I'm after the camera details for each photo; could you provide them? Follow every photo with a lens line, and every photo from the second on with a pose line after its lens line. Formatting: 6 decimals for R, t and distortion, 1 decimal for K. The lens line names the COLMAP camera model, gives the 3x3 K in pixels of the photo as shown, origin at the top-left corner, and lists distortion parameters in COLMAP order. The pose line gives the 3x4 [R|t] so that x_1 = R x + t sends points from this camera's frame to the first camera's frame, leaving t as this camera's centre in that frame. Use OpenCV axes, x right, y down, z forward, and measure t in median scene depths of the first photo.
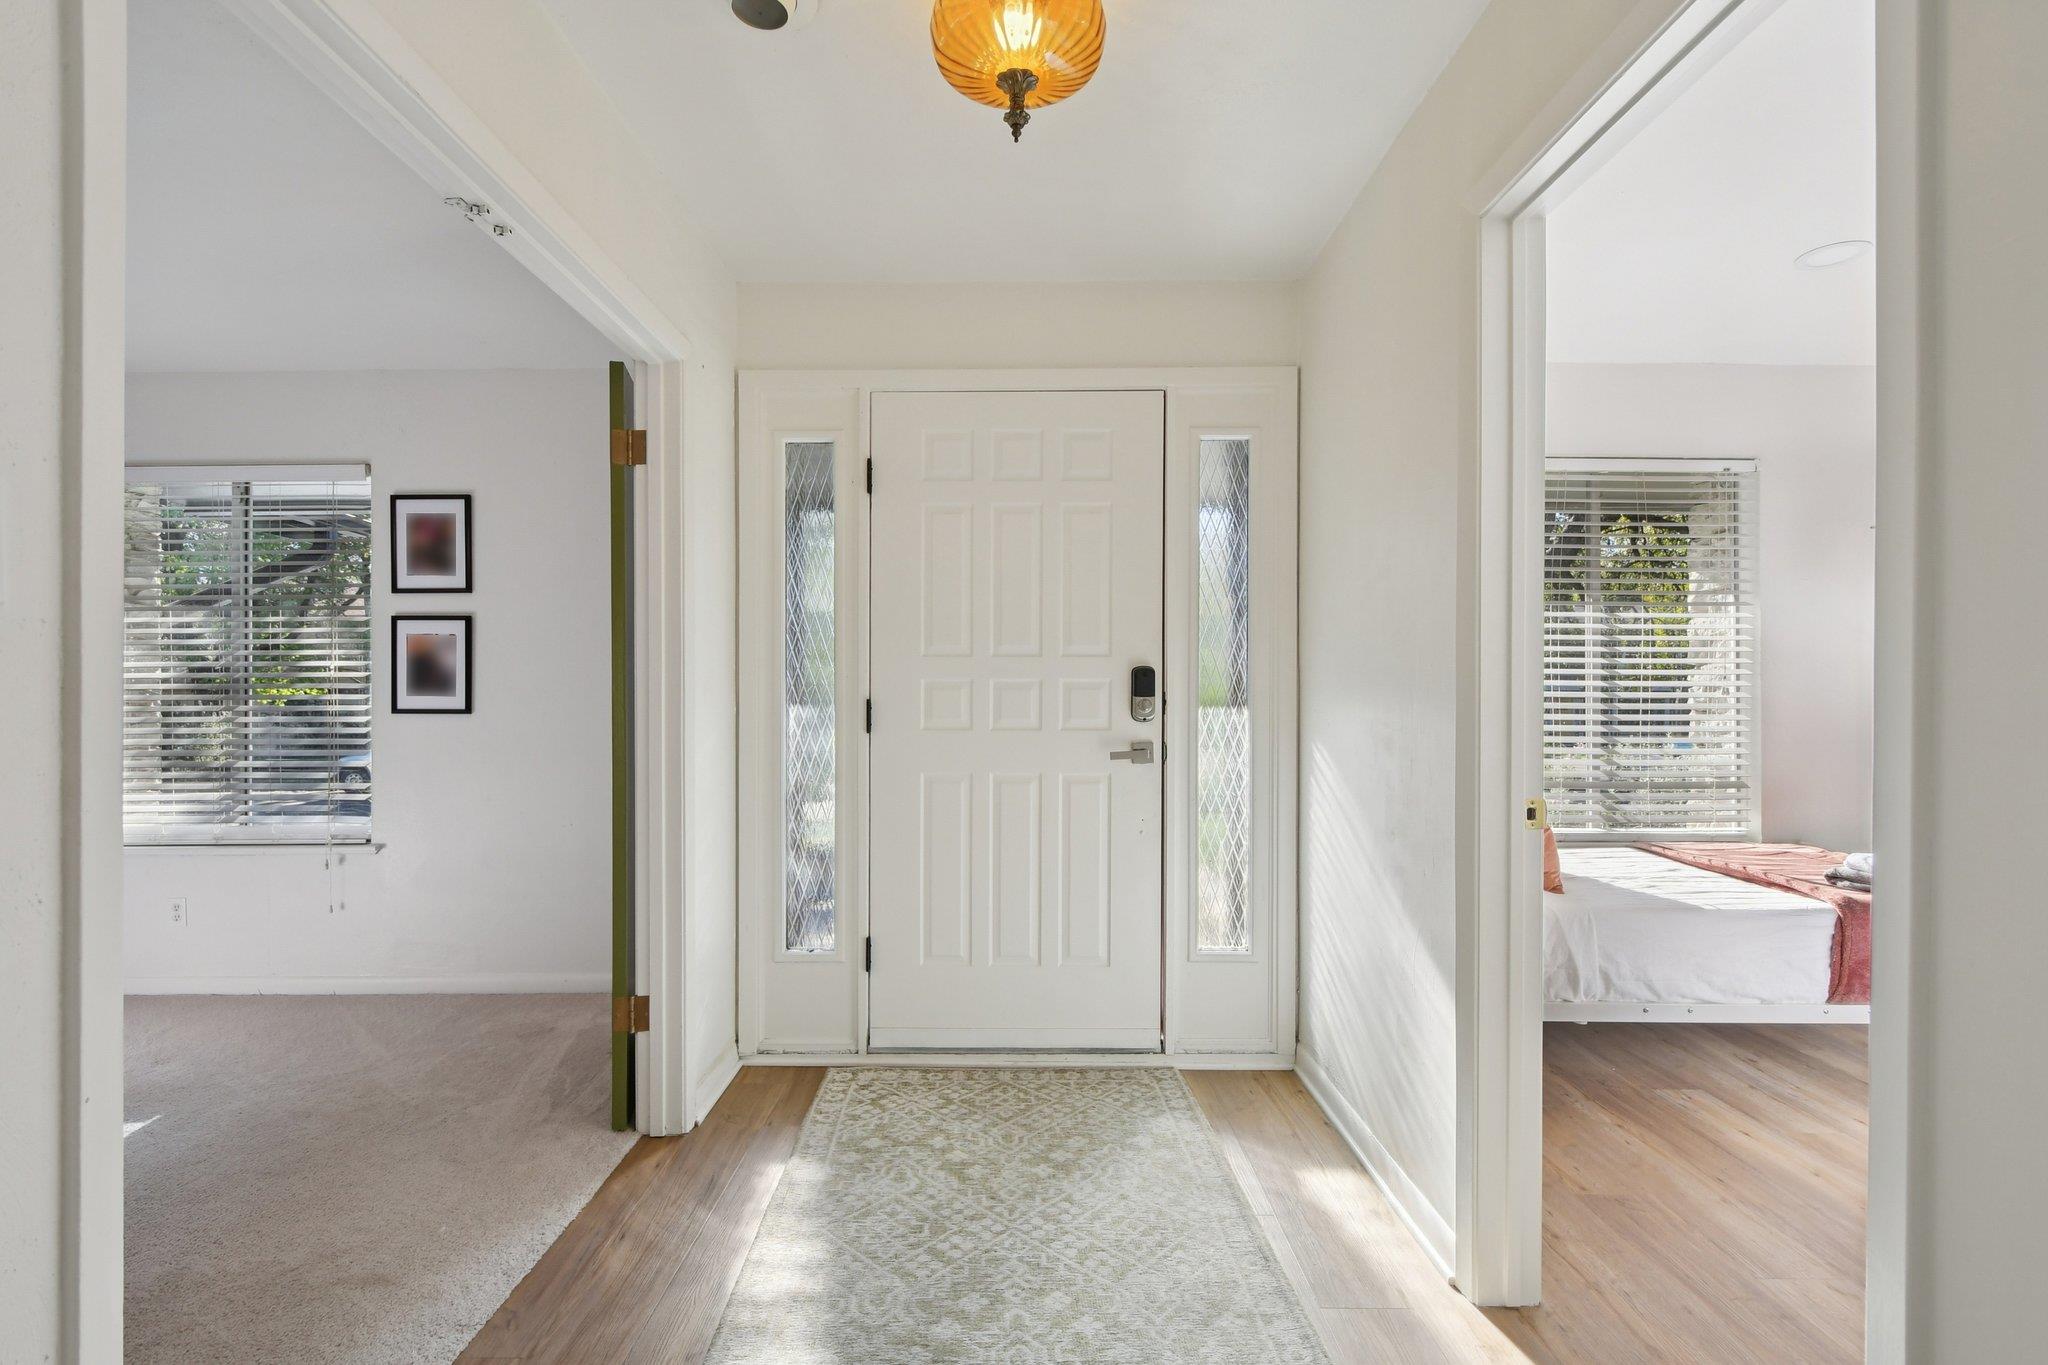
lens RADIAL K [[968.1, 0, 1020.6], [0, 968.1, 692.5], [0, 0, 1]] dist [0.003013, 0.000245]
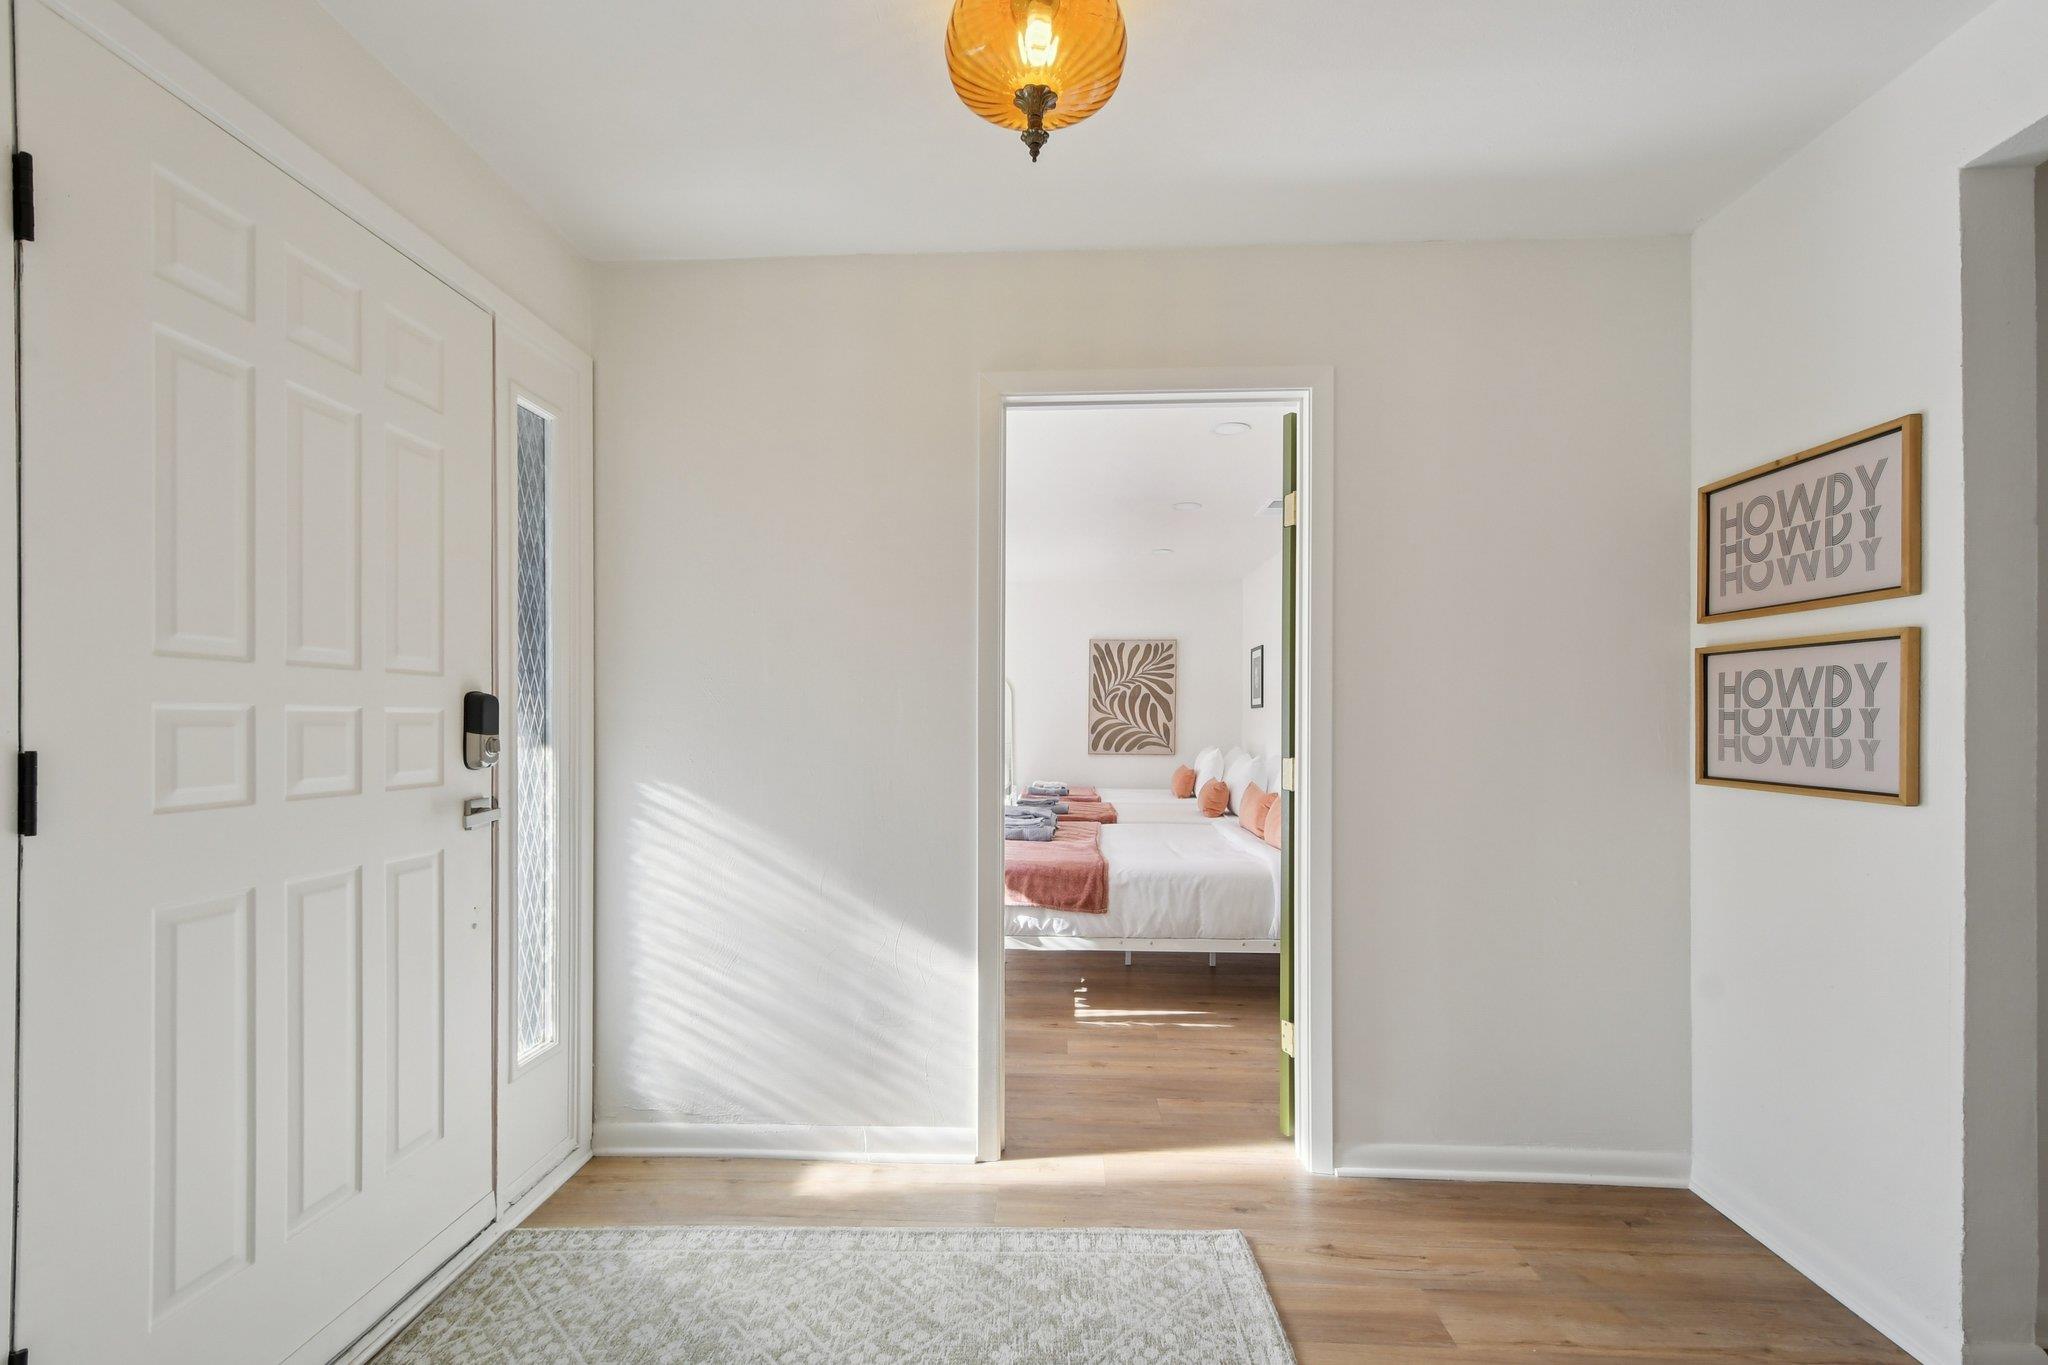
lens RADIAL K [[911.1, 0, 1029.1], [0, 911.1, 719.0], [0, 0, 1]] dist [0.012517, -0.001394]
pose [[0.016077, 0.001796, 0.999869, -0.573268], [0.000181, 0.999998, -0.001799, -0.006413], [-0.999871, 0.000210, 0.016077, 0.618773]]
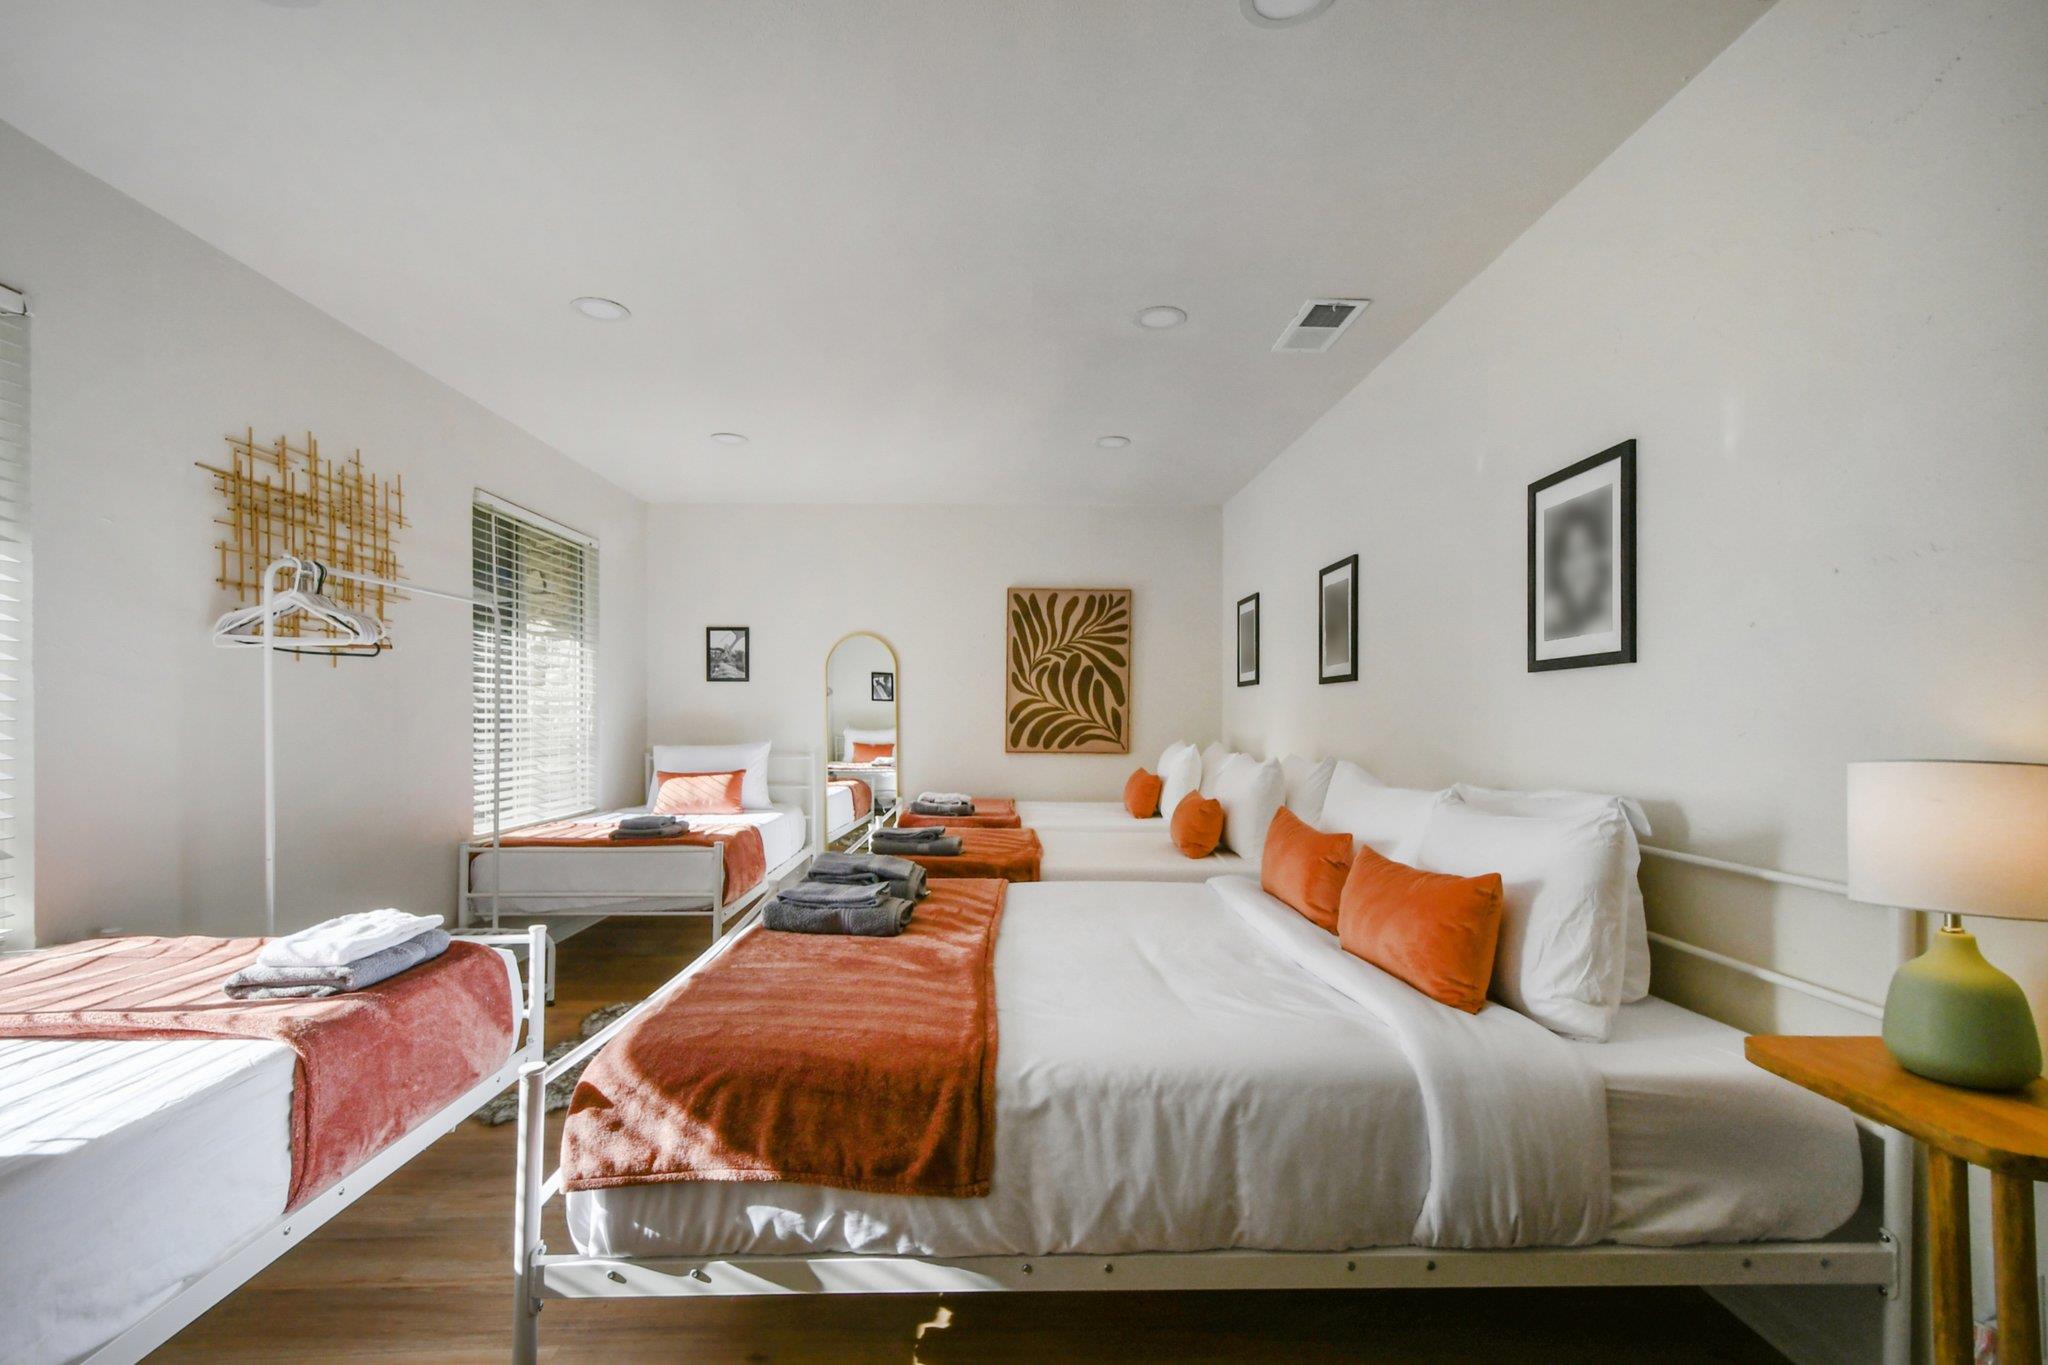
lens RADIAL K [[911.1, 0, 1021.2], [0, 911.1, 701.7], [0, 0, 1]] dist [0.012517, -0.001394]
pose [[-0.041237, 0.014451, 0.999045, 0.231903], [-0.001272, 0.999894, -0.014516, 0.015570], [-0.999149, -0.001869, -0.041215, 0.533632]]
